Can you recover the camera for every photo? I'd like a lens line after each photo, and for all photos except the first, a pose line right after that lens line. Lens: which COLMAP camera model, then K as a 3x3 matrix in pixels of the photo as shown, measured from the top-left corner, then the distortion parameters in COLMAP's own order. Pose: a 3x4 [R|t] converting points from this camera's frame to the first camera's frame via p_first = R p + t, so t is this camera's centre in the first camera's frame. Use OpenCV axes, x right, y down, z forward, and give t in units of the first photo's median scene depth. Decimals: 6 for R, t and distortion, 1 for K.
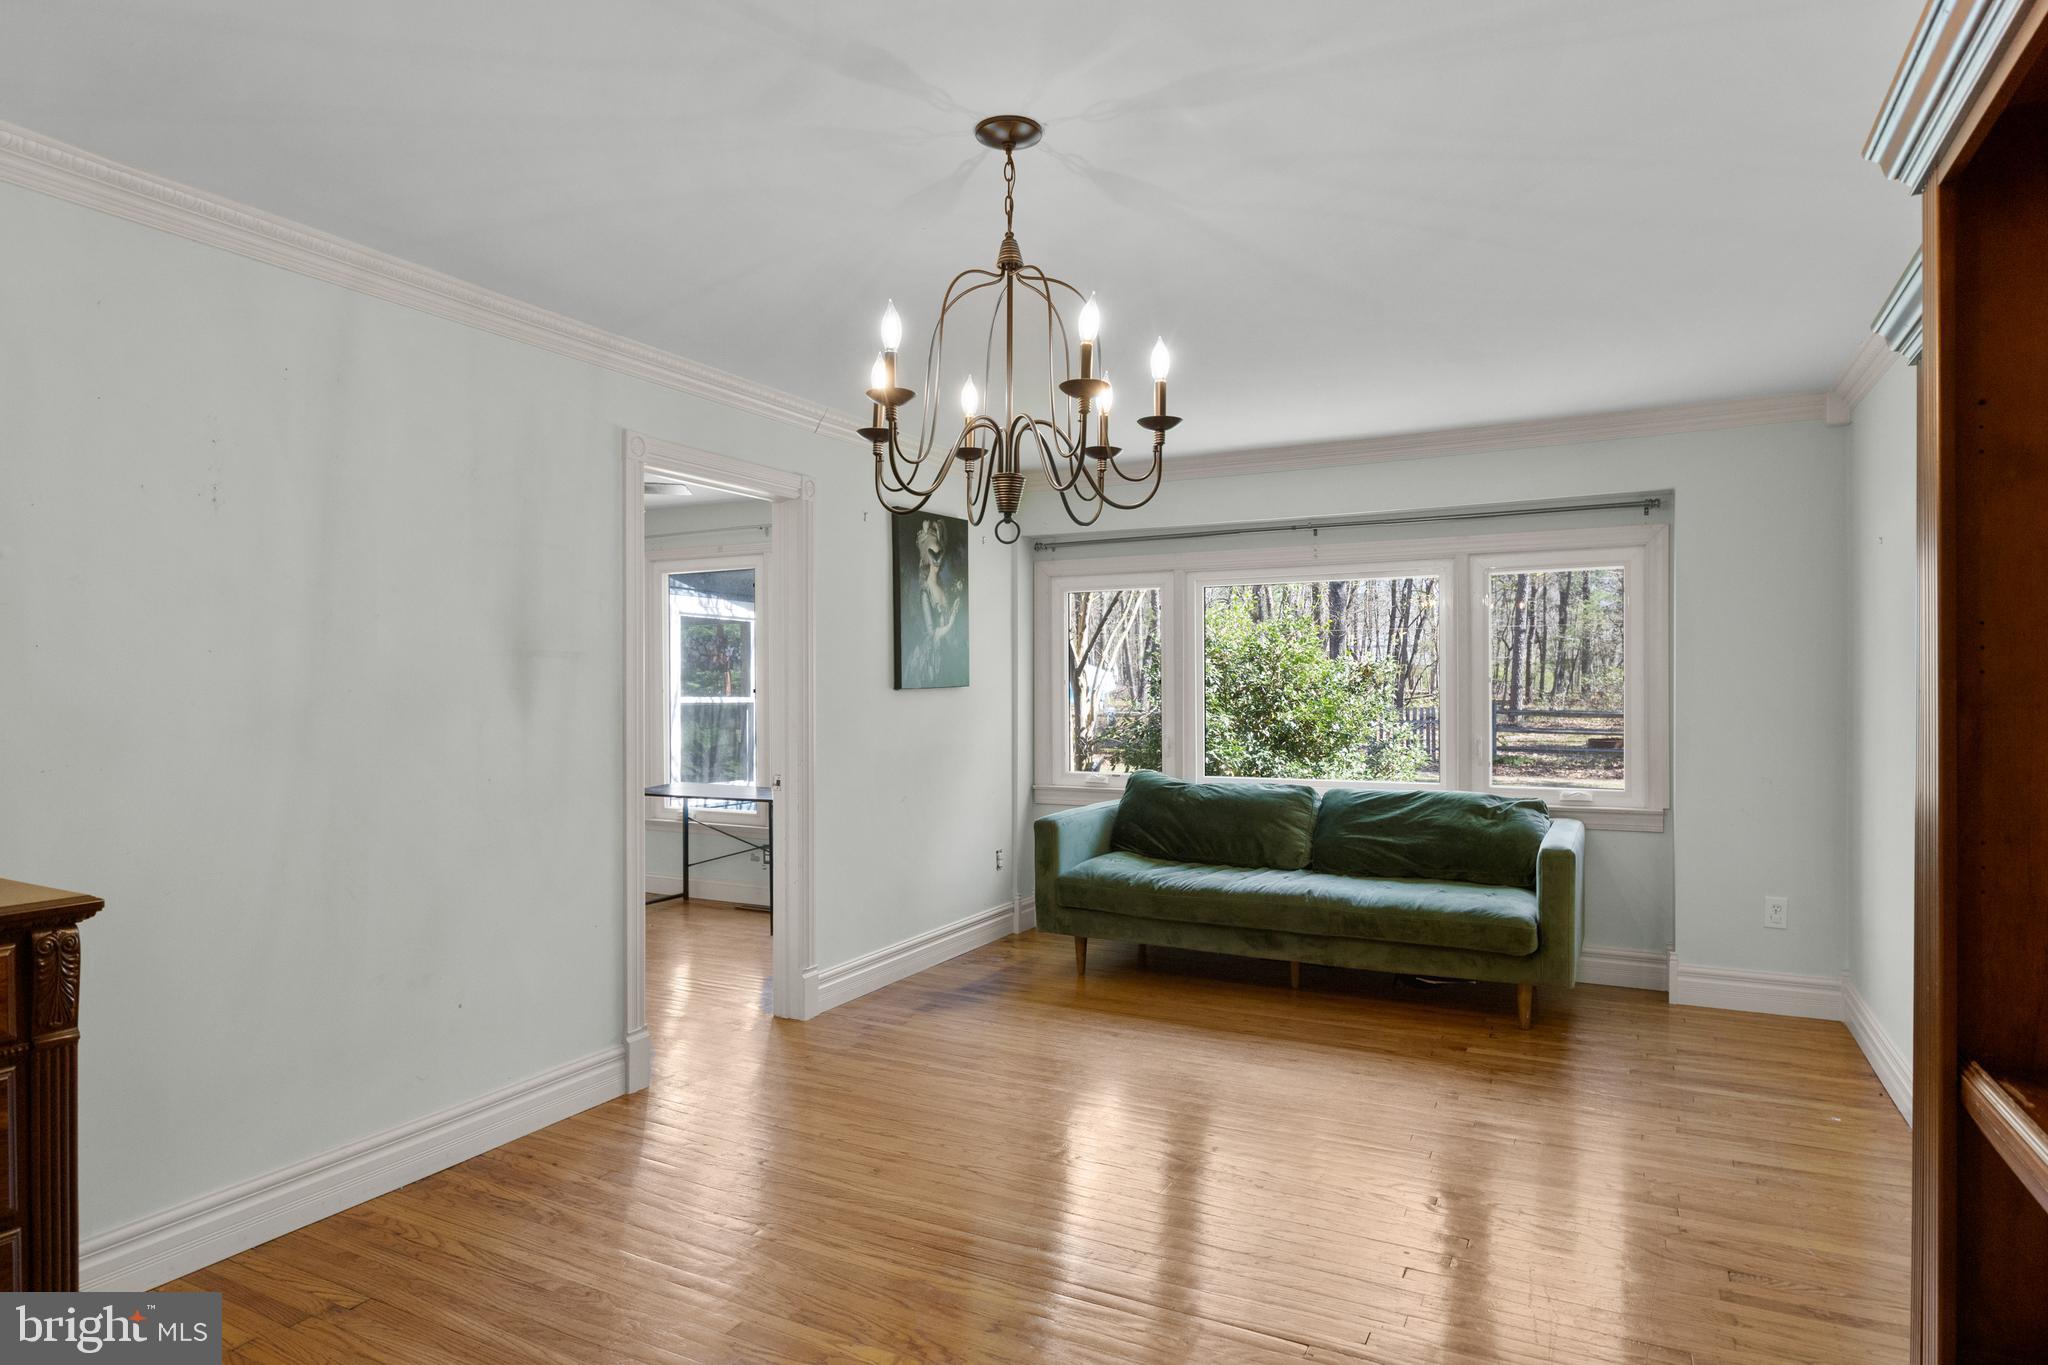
lens RADIAL K [[1168.4, 0, 1024.7], [0, 1168.4, 686.5], [0, 0, 1]] dist [-0.001374, 0.000604]
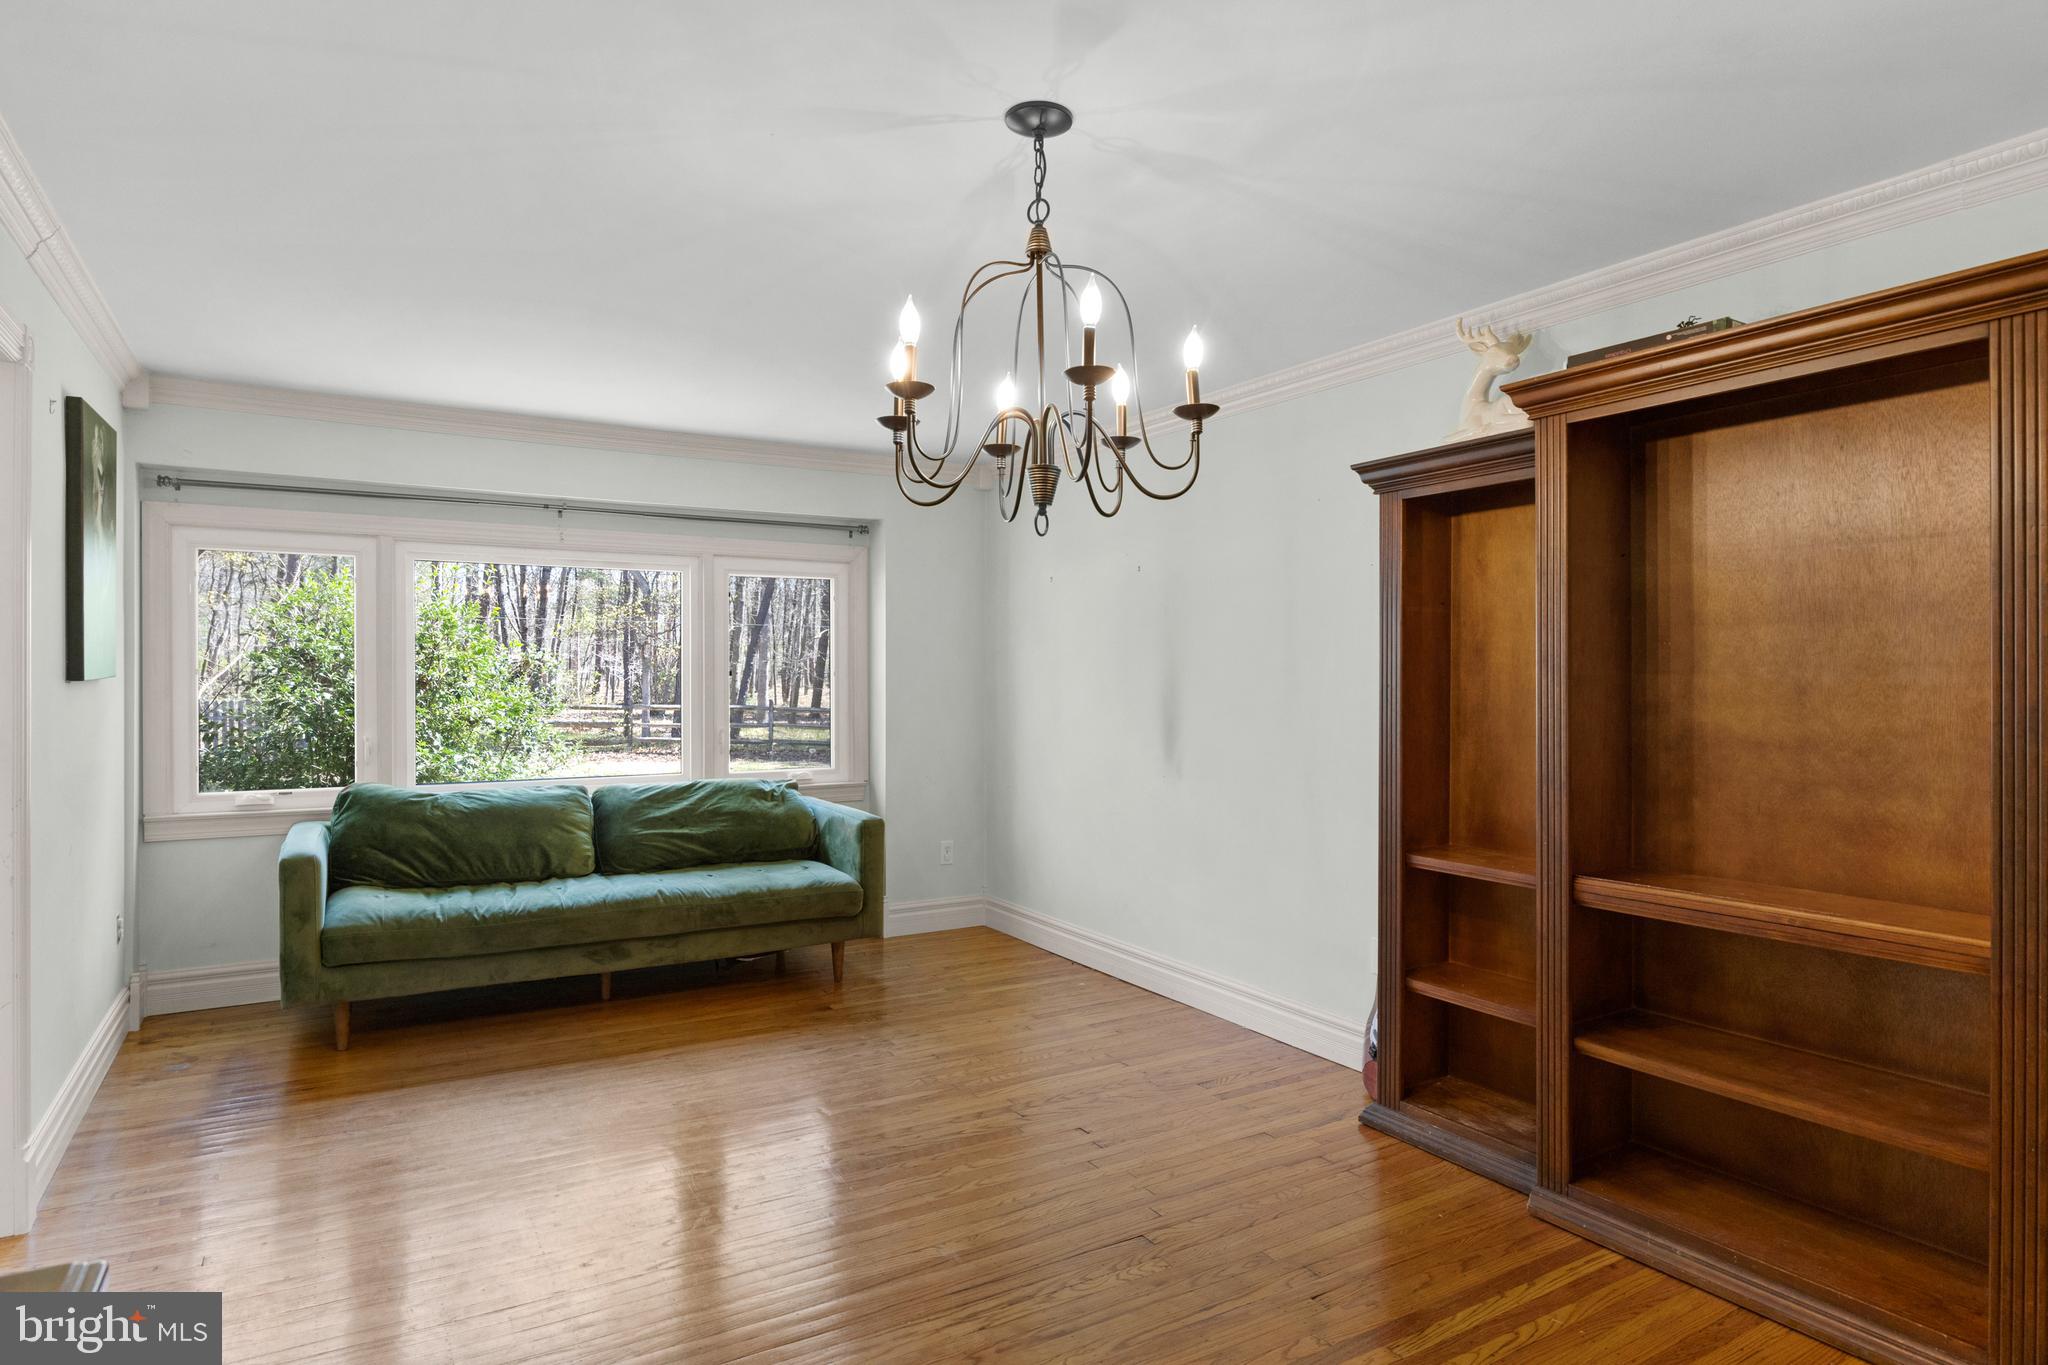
lens RADIAL K [[1153.2, 0, 1013.4], [0, 1153.2, 678.4], [0, 0, 1]] dist [0.000061, -0.000523]
pose [[0.521915, 0.004373, 0.852986, -0.417267], [-0.005263, 0.999984, -0.001906, -0.000790], [-0.852981, -0.003494, 0.521930, 0.250804]]
